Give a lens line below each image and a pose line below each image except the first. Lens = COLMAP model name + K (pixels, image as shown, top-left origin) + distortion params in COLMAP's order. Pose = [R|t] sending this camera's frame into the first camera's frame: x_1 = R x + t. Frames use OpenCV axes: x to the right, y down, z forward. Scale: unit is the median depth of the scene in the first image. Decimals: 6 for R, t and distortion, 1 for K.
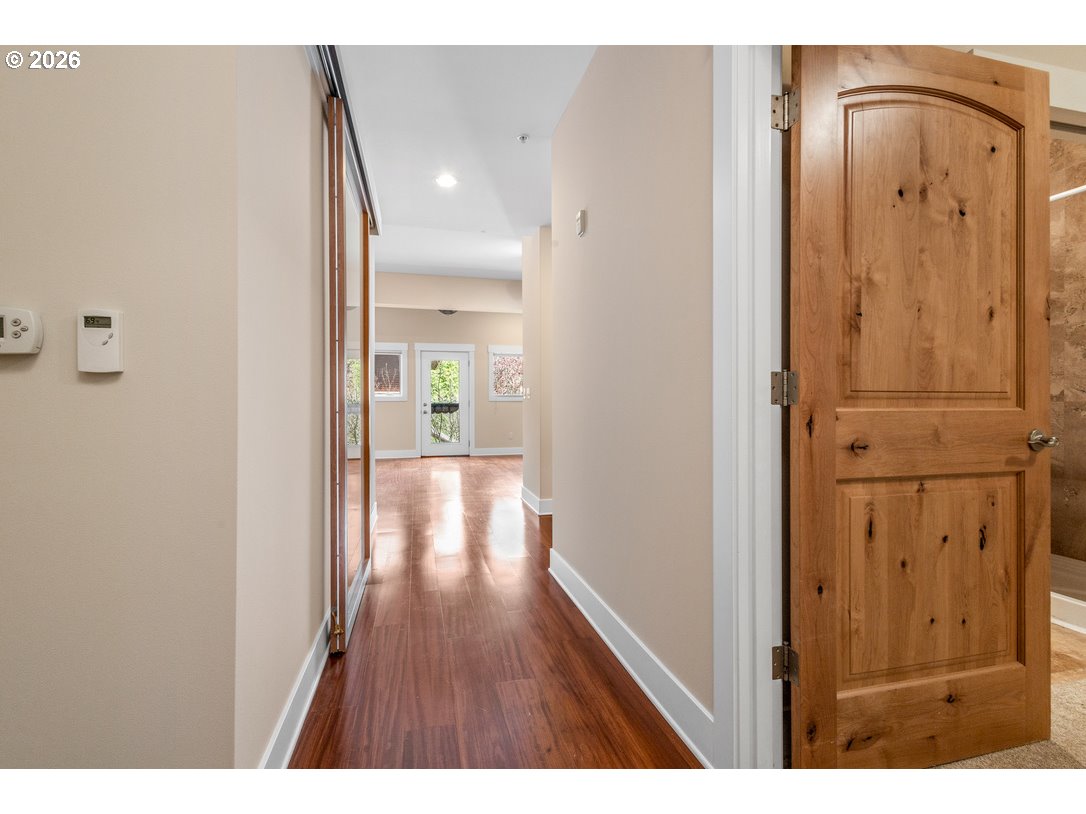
lens RADIAL K [[499.9, 0, 537.3], [0, 499.9, 399.9], [0, 0, 1]] dist [0.003703, 0.001309]
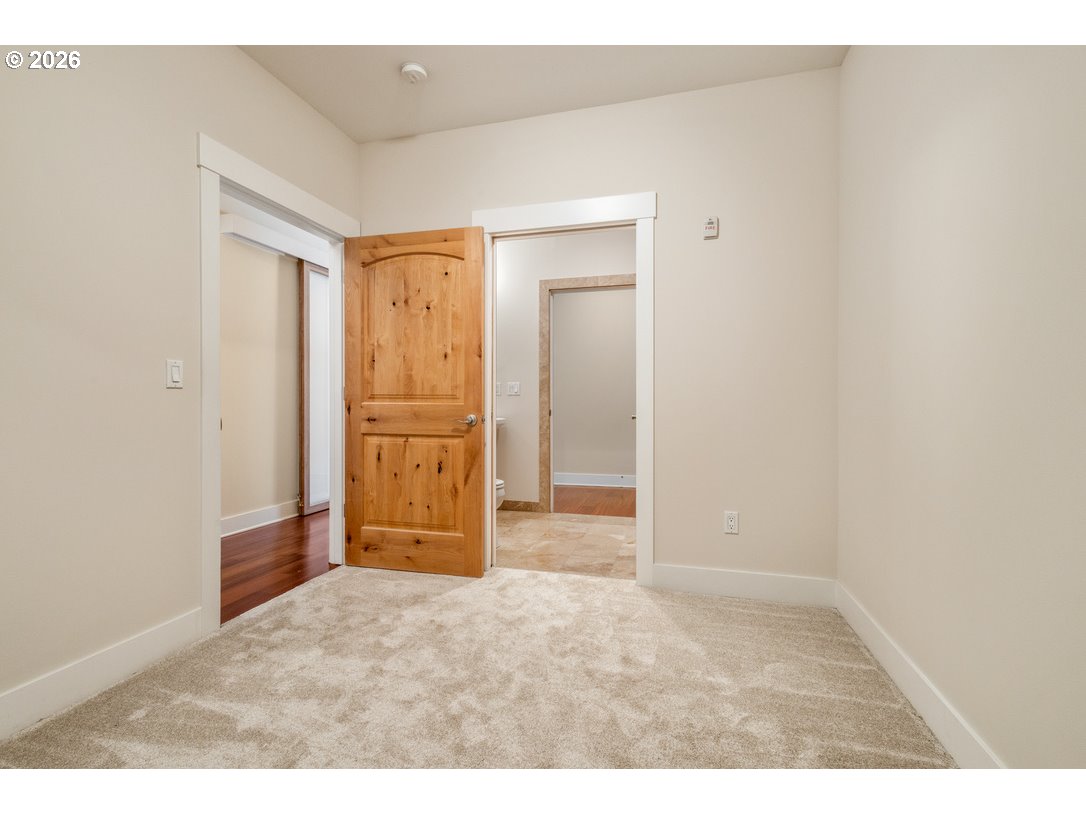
lens RADIAL K [[499.9, 0, 547.3], [0, 499.9, 407.4], [0, 0, 1]] dist [0.003703, 0.001309]
pose [[0.884855, 0.008995, -0.465780, 2.254359], [-0.005961, 0.999950, 0.007987, 0.015050], [0.465829, -0.004291, 0.884864, -0.591043]]
